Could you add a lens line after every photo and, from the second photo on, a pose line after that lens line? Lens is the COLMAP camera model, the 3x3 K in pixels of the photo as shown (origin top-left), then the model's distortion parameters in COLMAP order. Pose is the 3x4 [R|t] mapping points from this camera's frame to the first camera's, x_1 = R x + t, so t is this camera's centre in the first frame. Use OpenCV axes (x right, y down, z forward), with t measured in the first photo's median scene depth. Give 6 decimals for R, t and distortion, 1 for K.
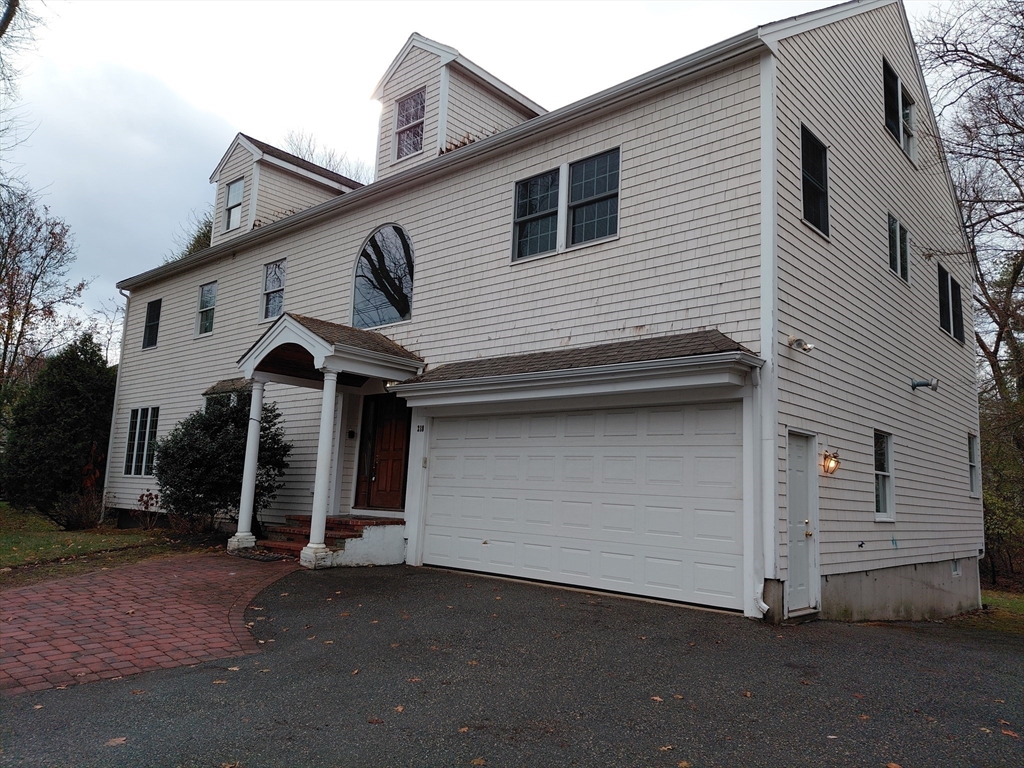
lens RADIAL K [[758.5, 0, 510.9], [0, 758.5, 390.2], [0, 0, 1]] dist [-0.001010, -0.008571]
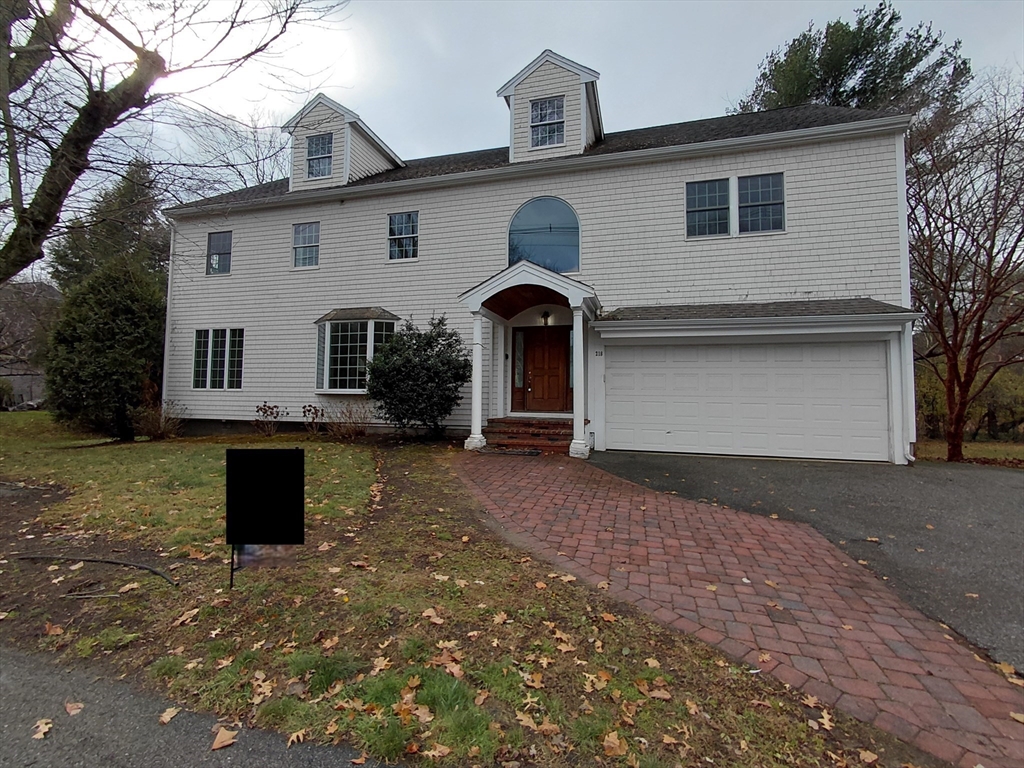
lens RADIAL K [[469.3, 0, 511.7], [0, 469.3, 377.6], [0, 0, 1]] dist [-0.024924, 0.000401]
pose [[0.896852, -0.000274, 0.442330, -0.718858], [-0.041423, 0.995553, 0.084604, 0.033079], [-0.440386, -0.094199, 0.892853, 0.348132]]
